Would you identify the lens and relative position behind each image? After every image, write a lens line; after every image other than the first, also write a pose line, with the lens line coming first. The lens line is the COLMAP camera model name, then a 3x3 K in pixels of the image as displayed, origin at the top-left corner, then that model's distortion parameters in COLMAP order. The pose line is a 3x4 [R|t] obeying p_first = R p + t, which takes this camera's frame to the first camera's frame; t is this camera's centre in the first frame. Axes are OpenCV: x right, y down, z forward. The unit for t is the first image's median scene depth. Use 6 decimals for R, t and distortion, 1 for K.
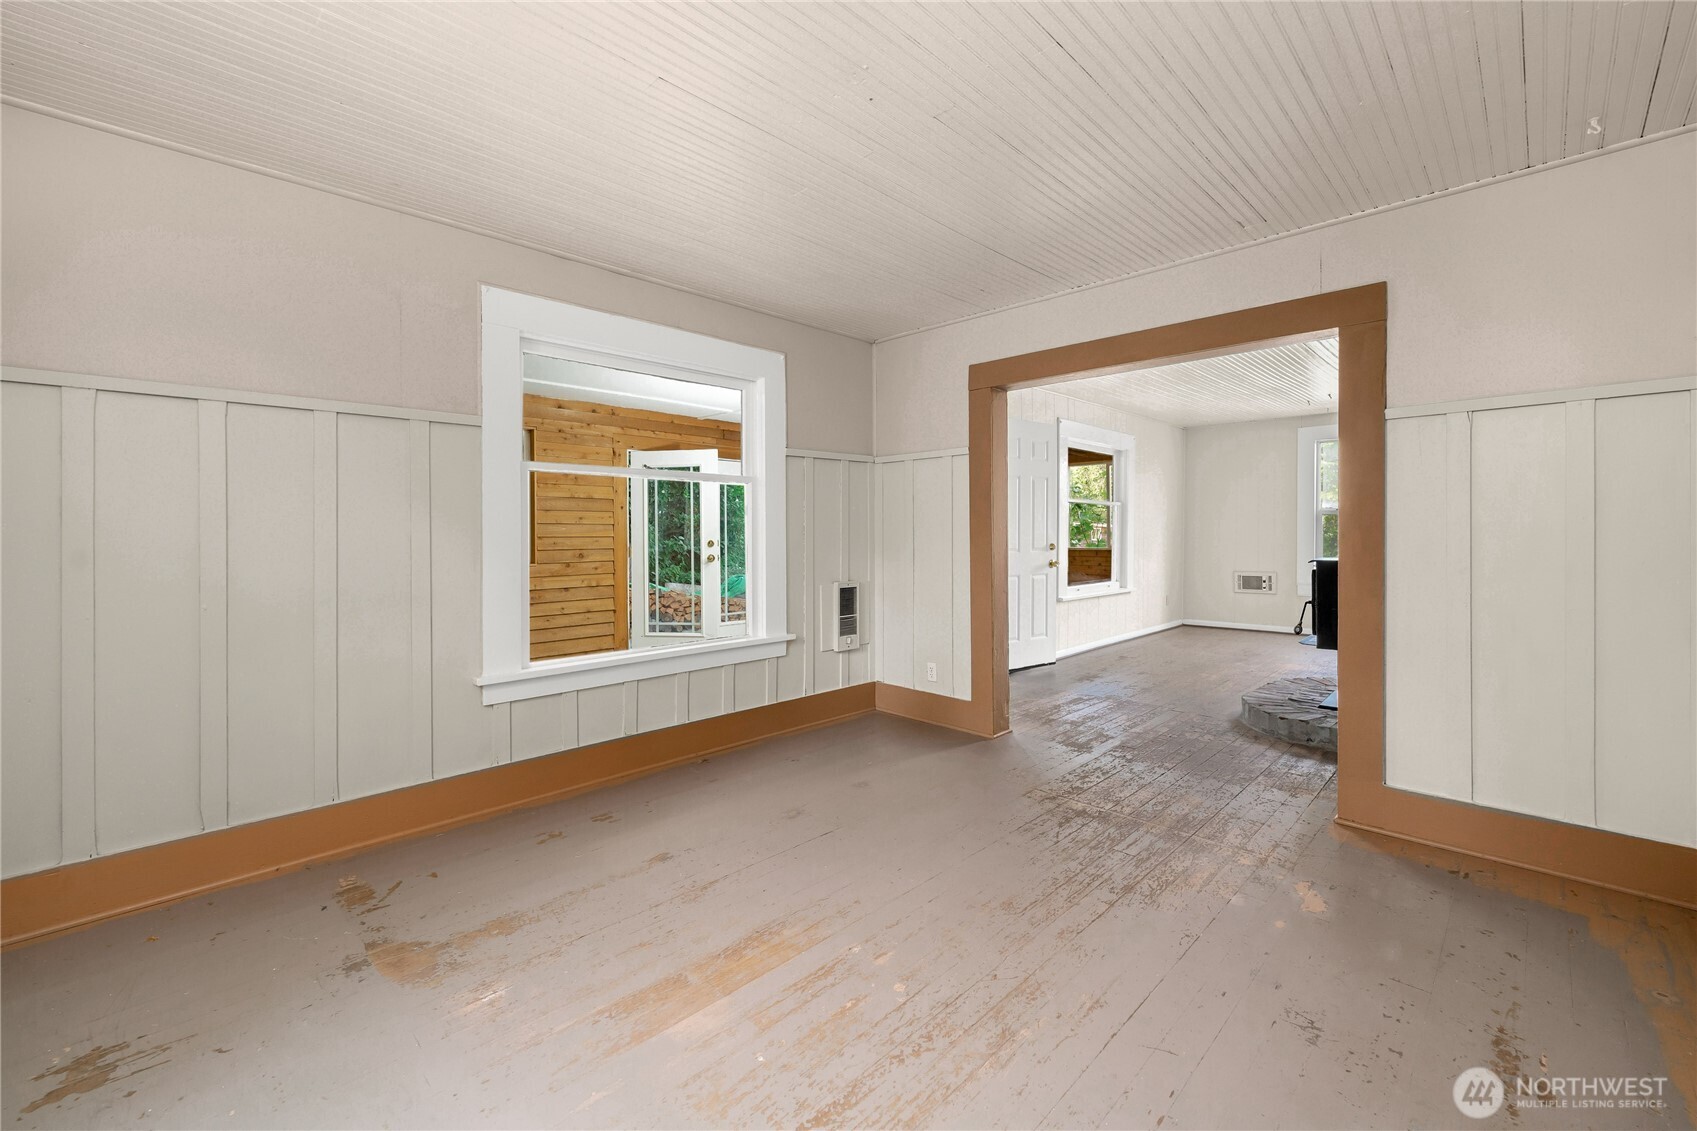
lens RADIAL K [[694.1, 0, 842.6], [0, 694.1, 533.0], [0, 0, 1]] dist [0.010446, 0.000089]
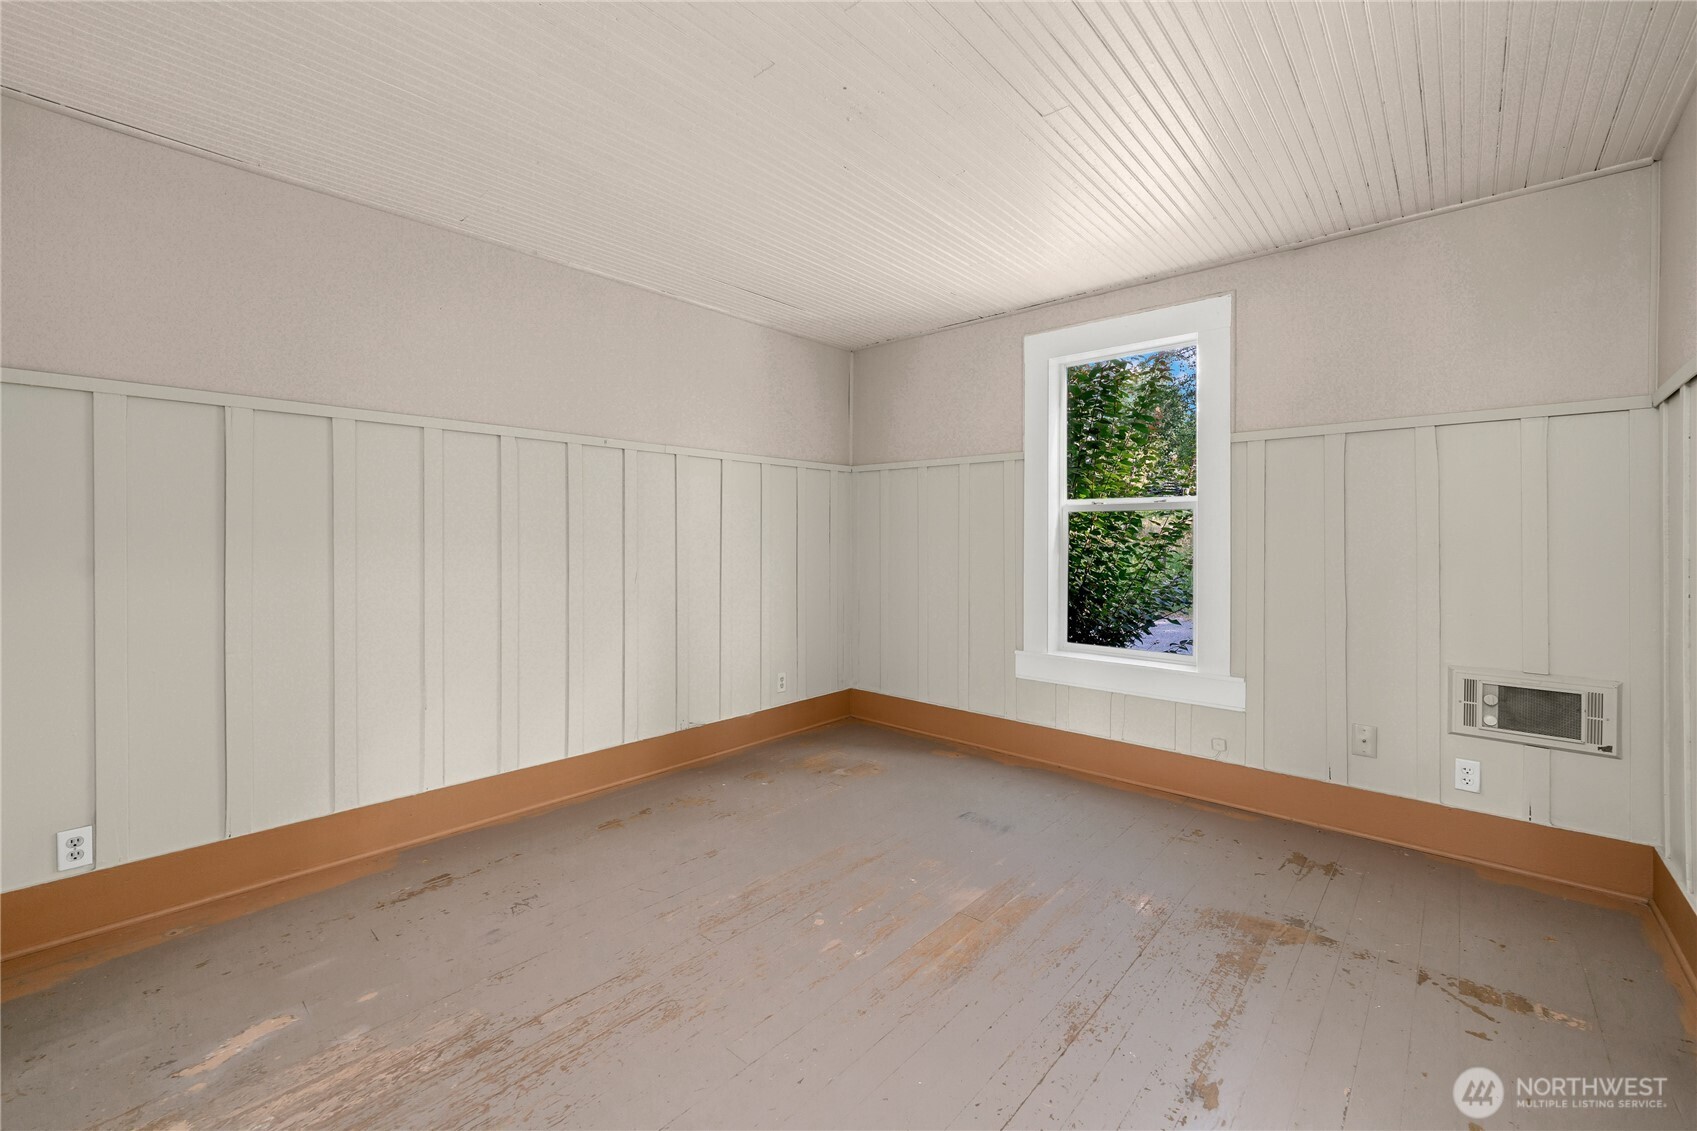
lens RADIAL K [[694.1, 0, 848.9], [0, 694.1, 552.9], [0, 0, 1]] dist [0.010446, 0.000089]
pose [[-0.998041, 0.001878, -0.062540, 0.087313], [0.001188, 0.999938, 0.011063, 0.006070], [0.062556, 0.010967, -0.997981, 1.837130]]
